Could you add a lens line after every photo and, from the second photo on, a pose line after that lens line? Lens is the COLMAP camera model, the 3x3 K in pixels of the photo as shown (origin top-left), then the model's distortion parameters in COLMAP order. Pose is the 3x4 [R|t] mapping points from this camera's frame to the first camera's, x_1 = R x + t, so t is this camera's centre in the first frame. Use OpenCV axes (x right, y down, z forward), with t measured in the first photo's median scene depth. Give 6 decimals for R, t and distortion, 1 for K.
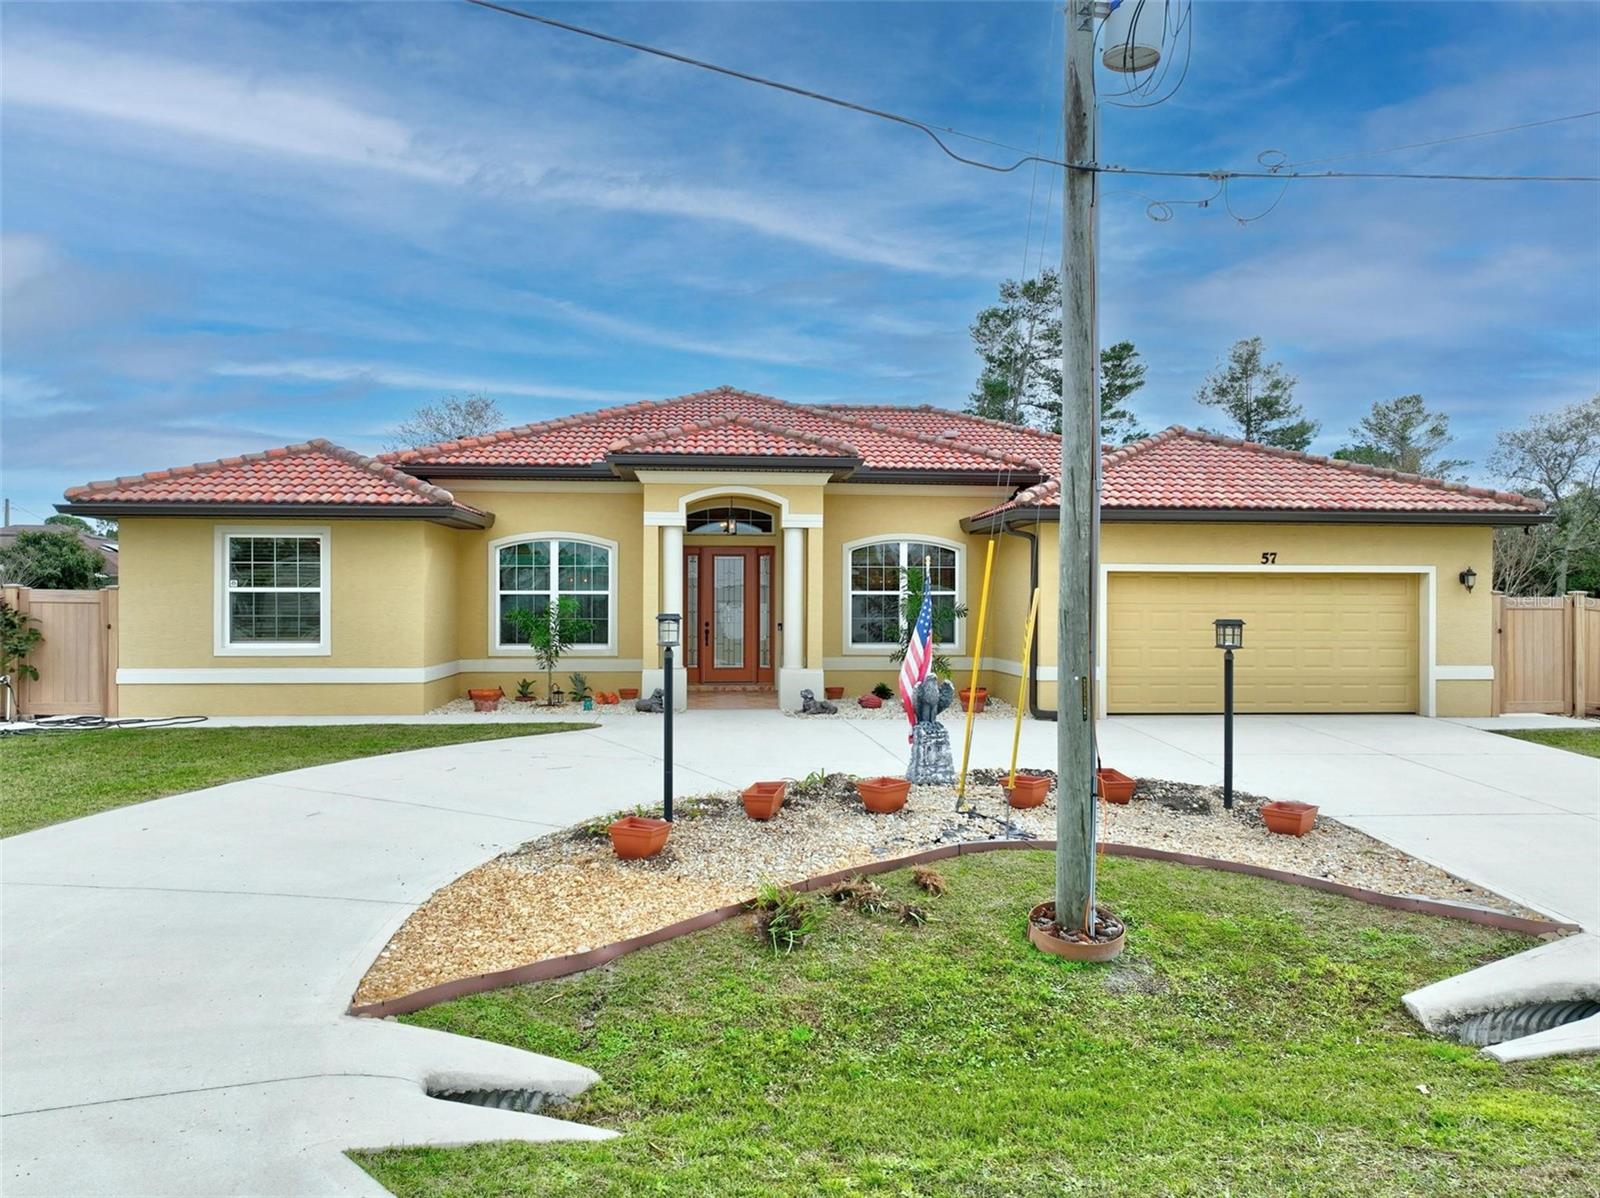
lens RADIAL K [[1124.9, 0, 800.0], [0, 1124.9, 599.0], [0, 0, 1]] dist [0.005129, 0.001698]
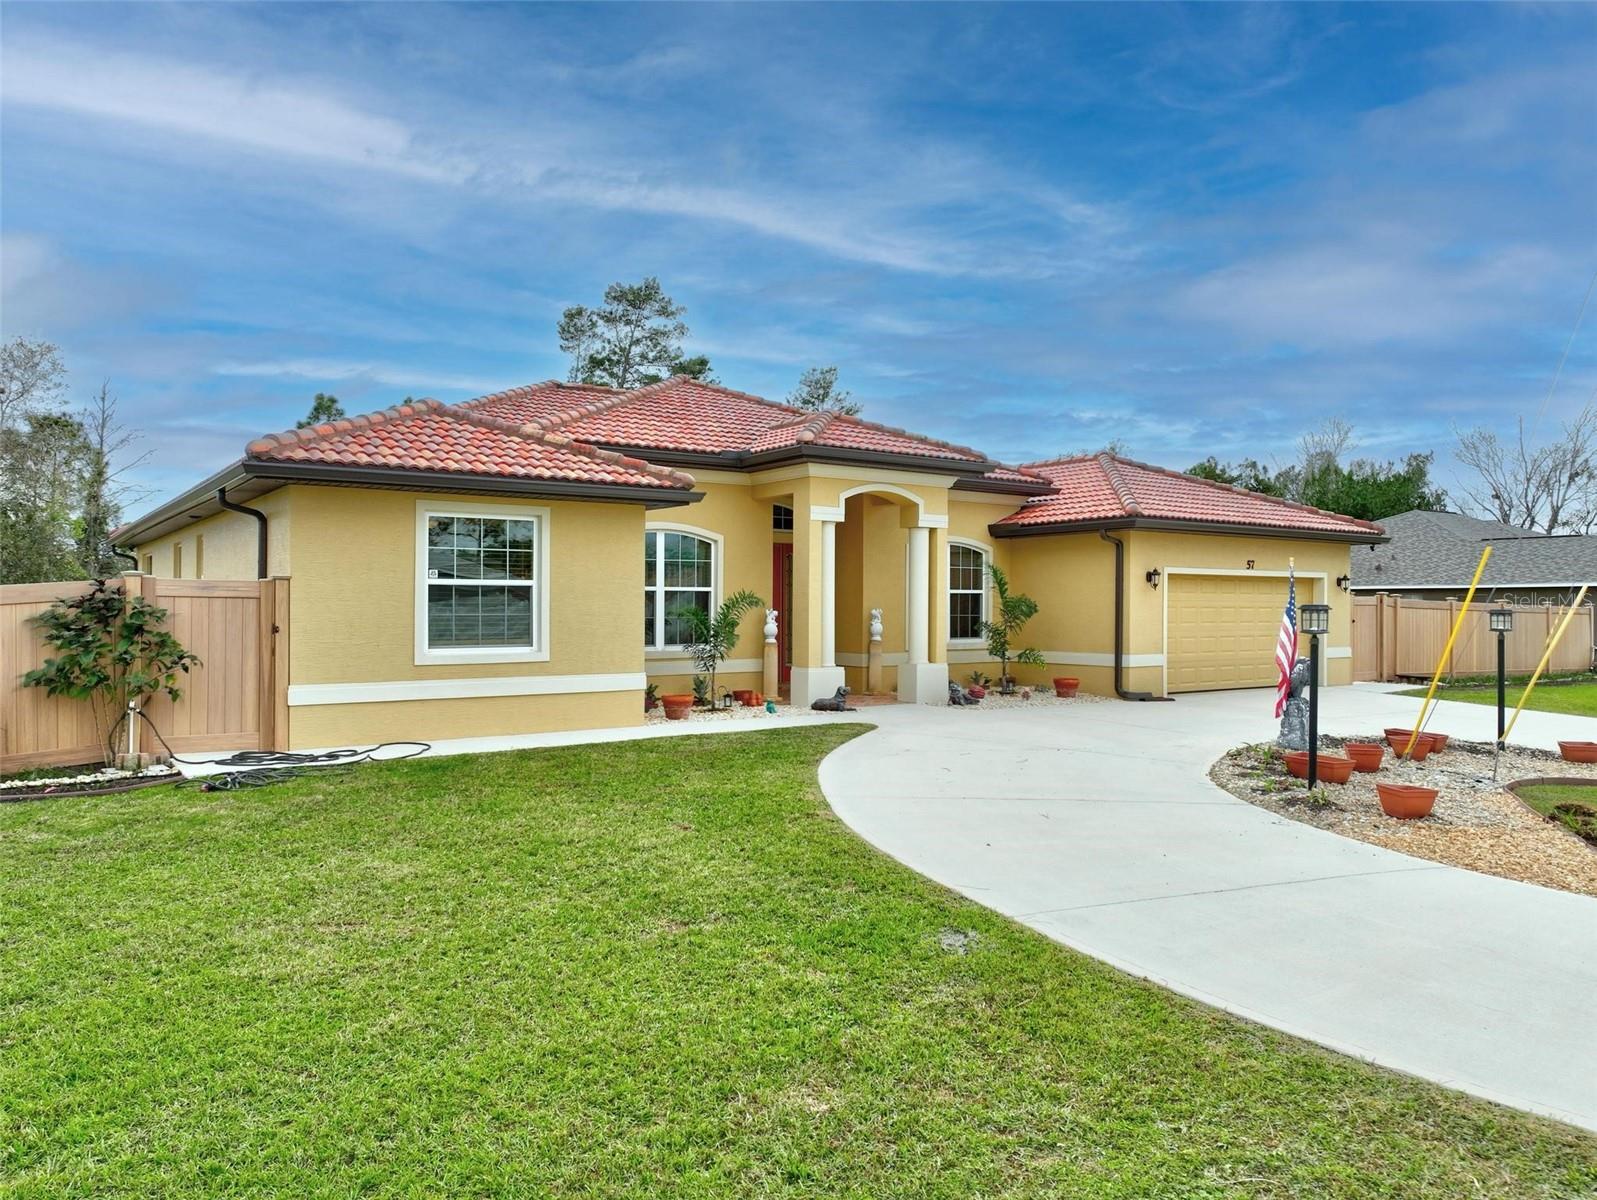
lens RADIAL K [[1110.4, 0, 798.5], [0, 1110.4, 600.0], [0, 0, 1]] dist [0.002489, 0.000528]
pose [[0.865059, 0.001429, 0.501668, -0.640188], [-0.002383, 0.999996, 0.001261, 0.002834], [-0.501665, -0.002287, 0.865059, 0.178805]]
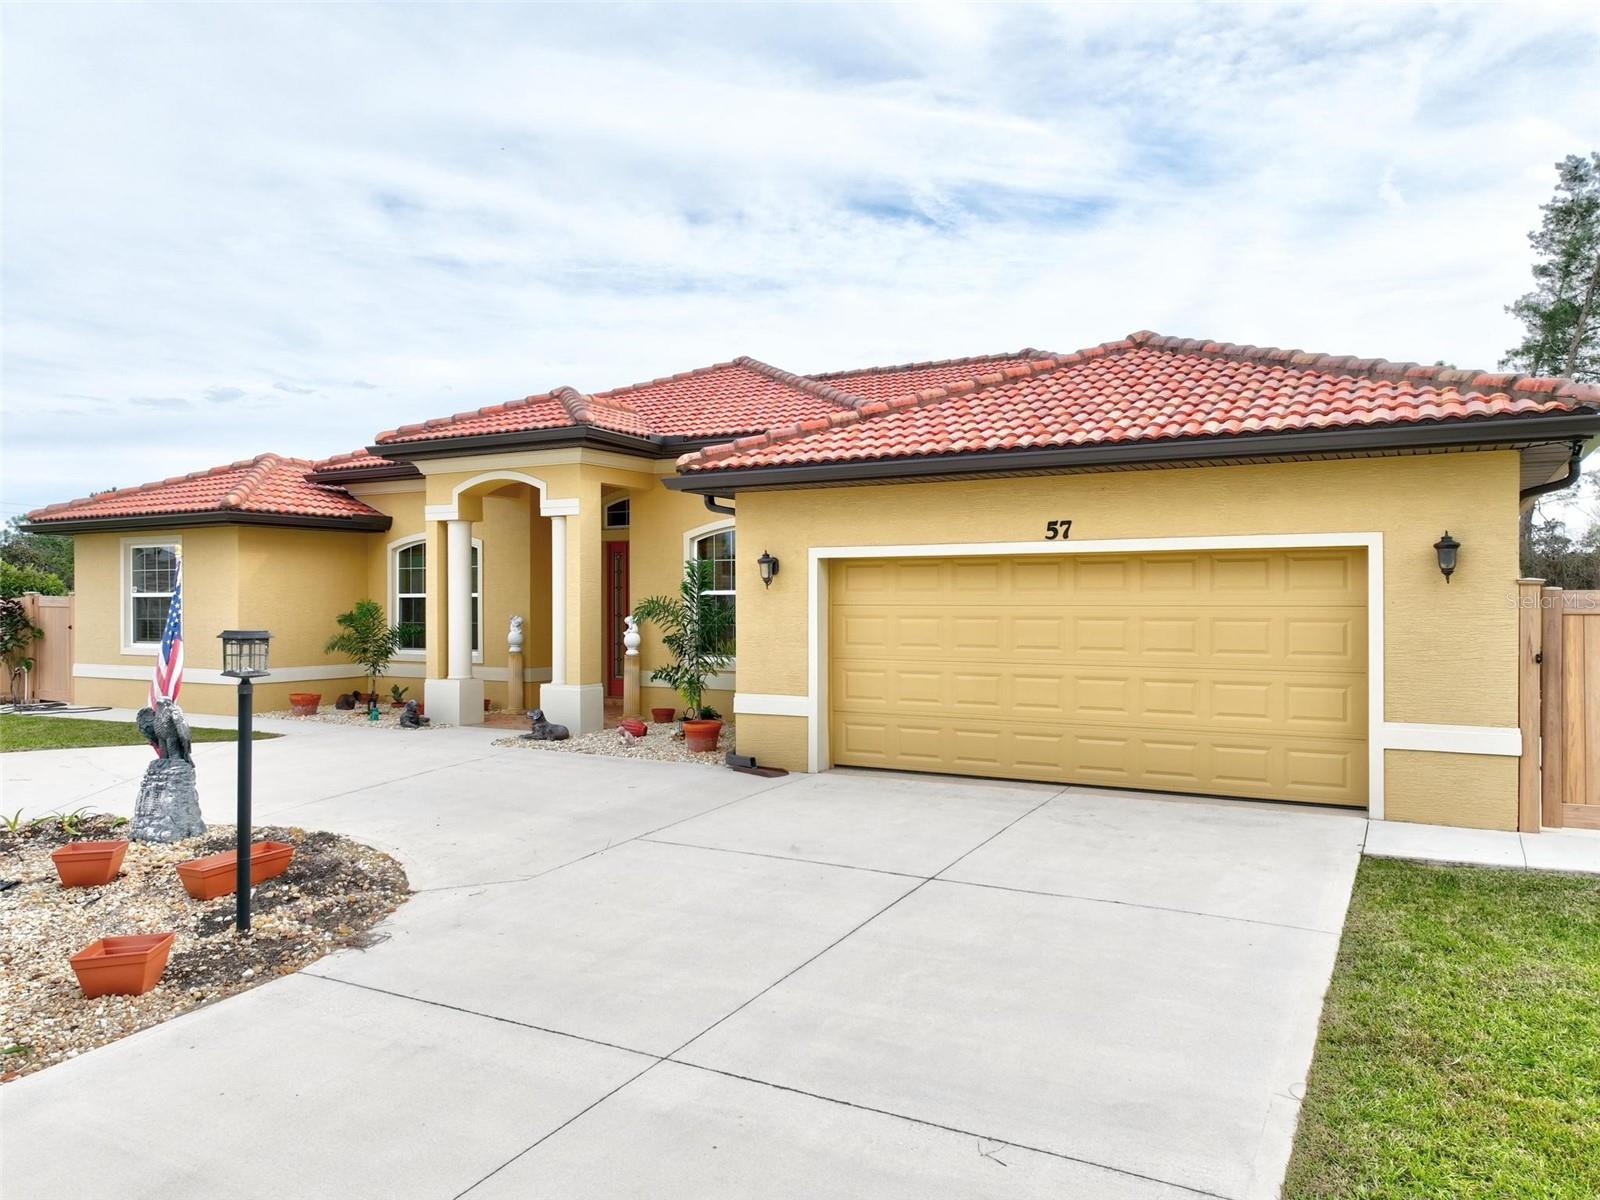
lens RADIAL K [[1138.1, 0, 800.0], [0, 1138.1, 600.0], [0, 0, 1]] dist [0.004624, 0.001193]
pose [[0.832744, -0.005174, -0.553635, 0.637431], [0.004671, 0.999986, -0.002319, 0.002309], [0.553639, -0.000655, 0.832756, 0.409546]]
